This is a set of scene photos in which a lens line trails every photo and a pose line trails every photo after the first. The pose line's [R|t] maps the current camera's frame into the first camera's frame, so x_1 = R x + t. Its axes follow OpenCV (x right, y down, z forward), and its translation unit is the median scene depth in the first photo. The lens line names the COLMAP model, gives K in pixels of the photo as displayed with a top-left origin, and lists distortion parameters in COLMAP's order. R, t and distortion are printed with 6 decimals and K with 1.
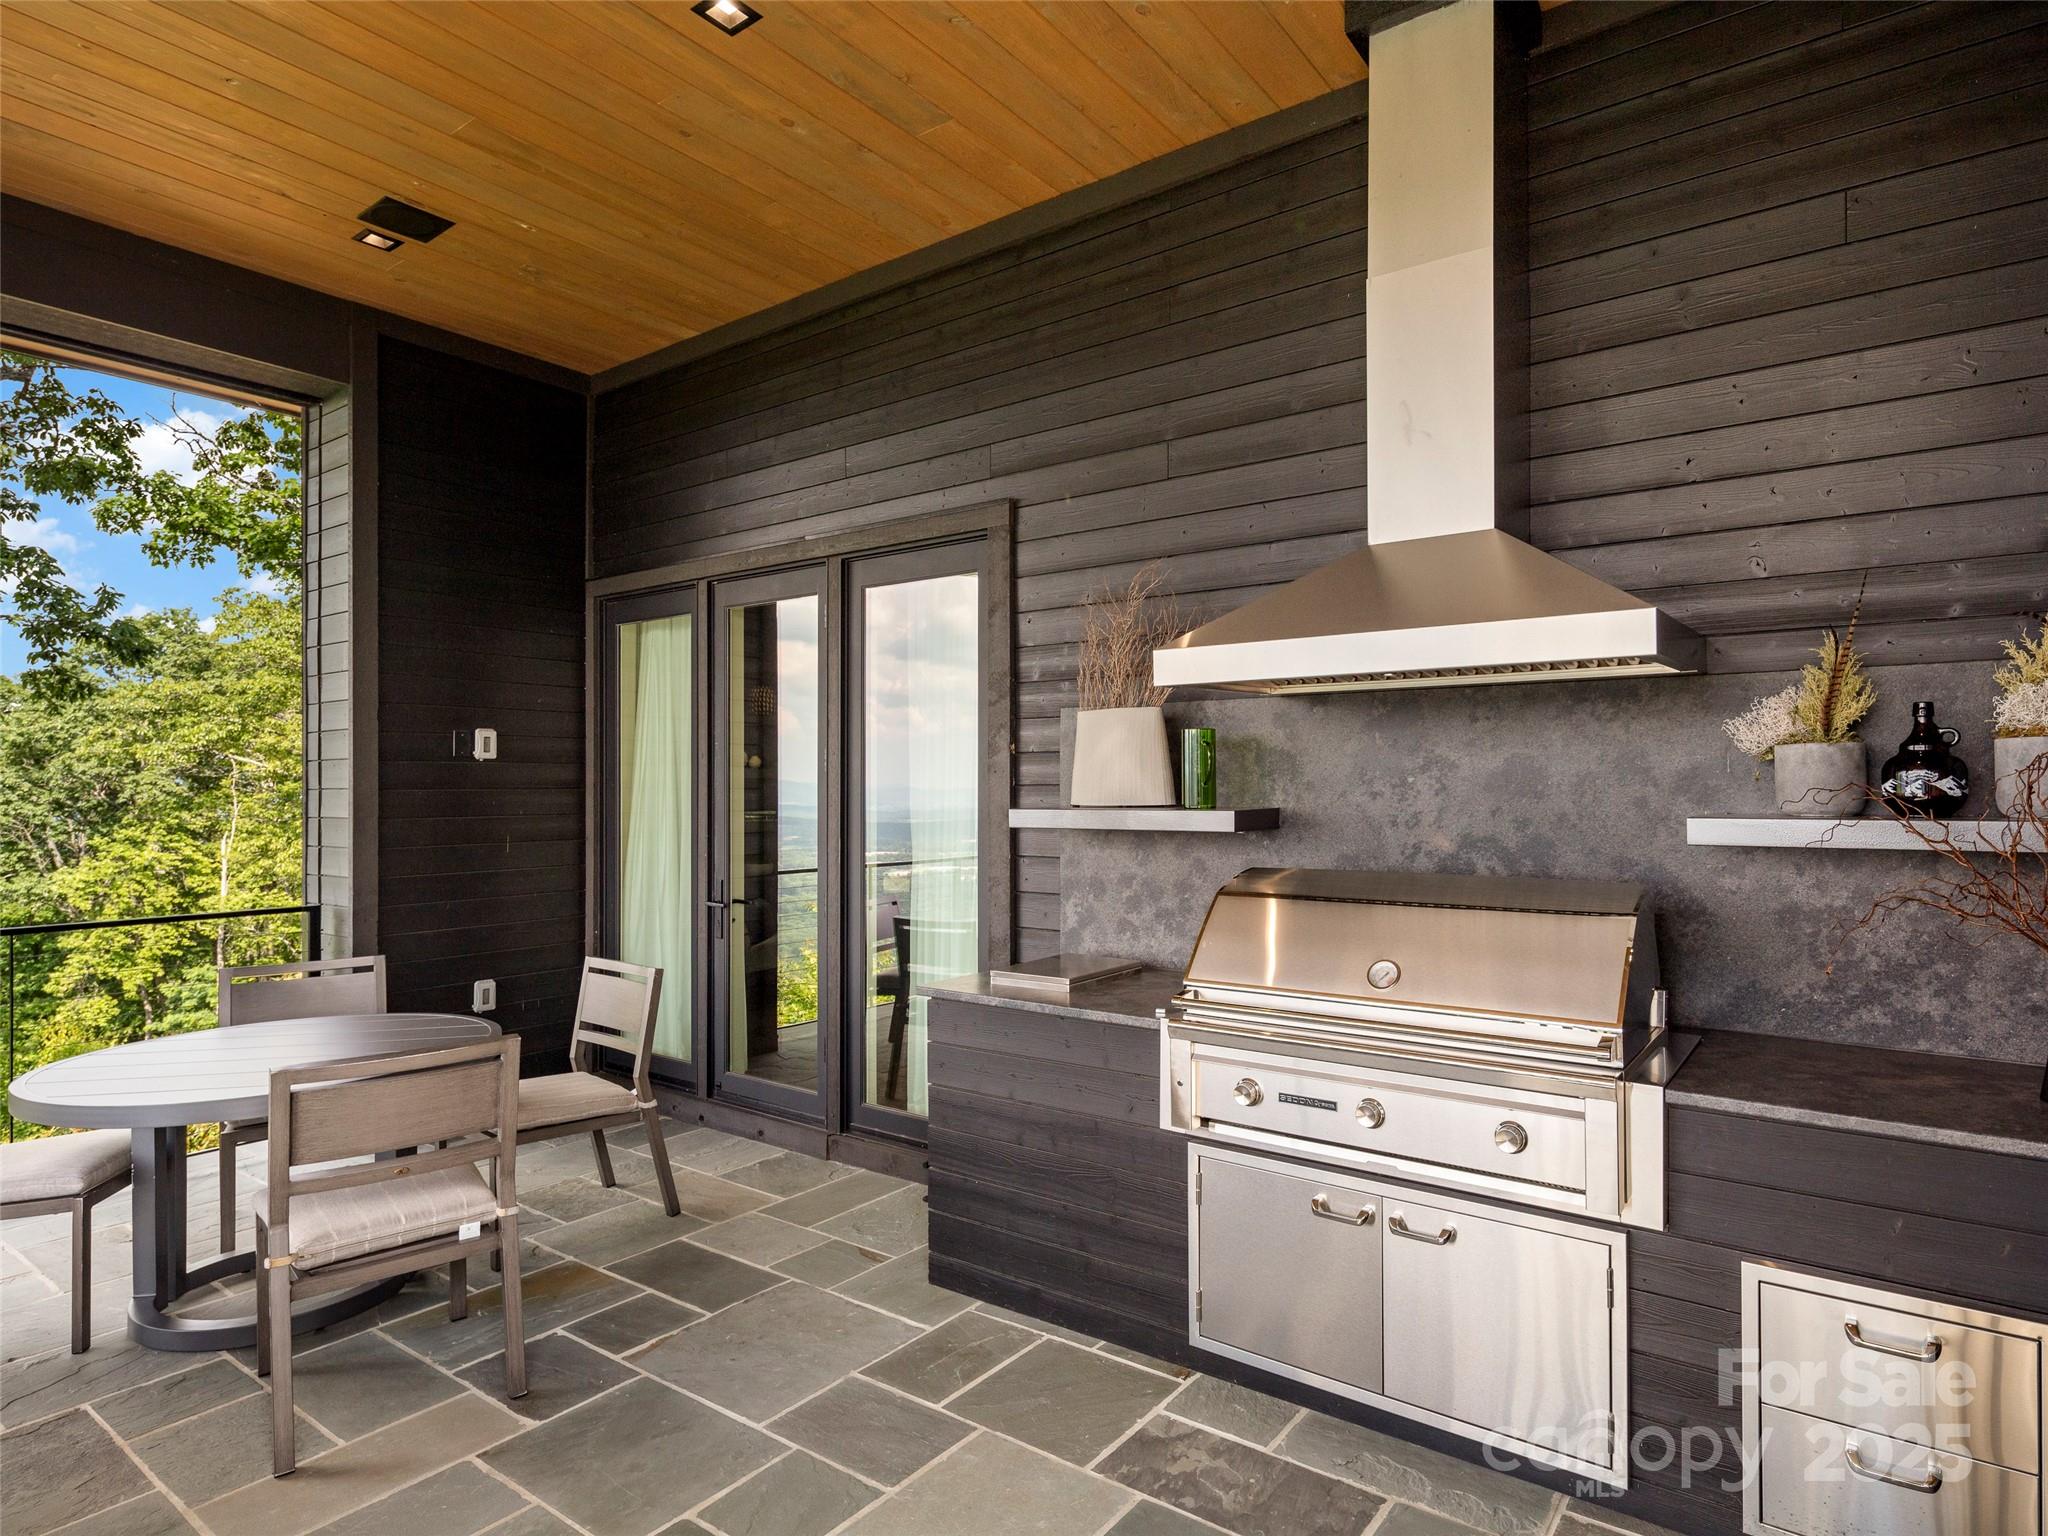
lens RADIAL K [[1120.3, 0, 1033.6], [0, 1120.3, 775.9], [0, 0, 1]] dist [0.007181, -0.003146]
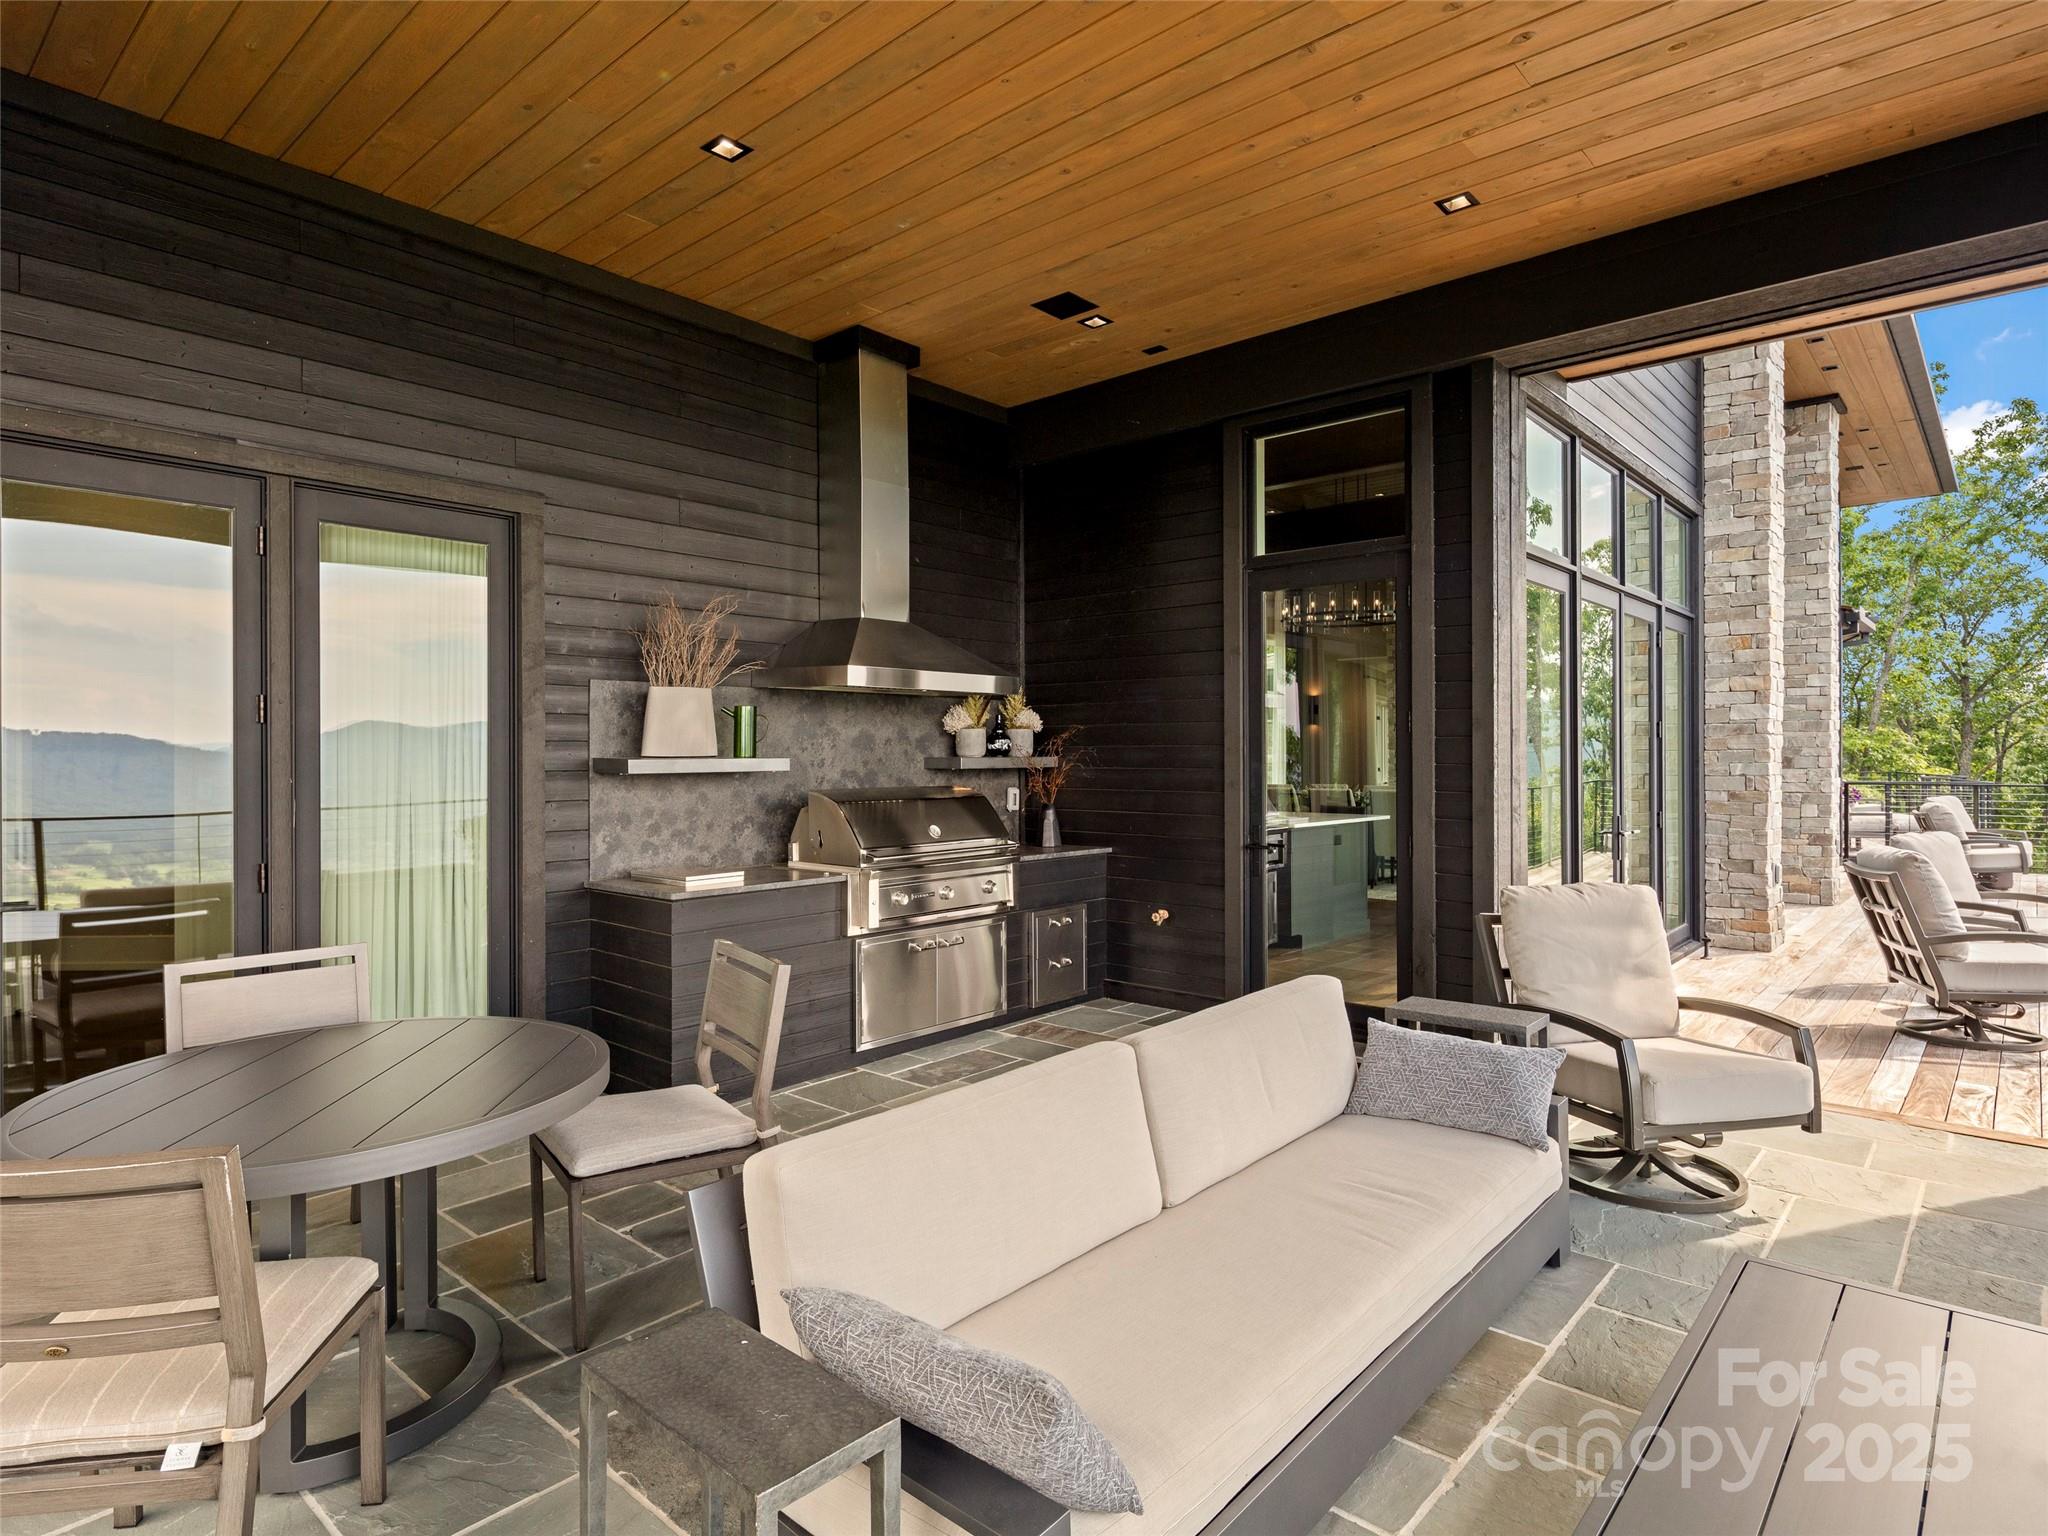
lens RADIAL K [[1120.3, 0, 1033.3], [0, 1120.3, 761.8], [0, 0, 1]] dist [0.007181, -0.003146]
pose [[0.096853, -0.003644, 0.995292, -1.314758], [-0.006556, 0.999969, 0.004299, 0.024942], [-0.995277, -0.006941, 0.096826, 0.441179]]
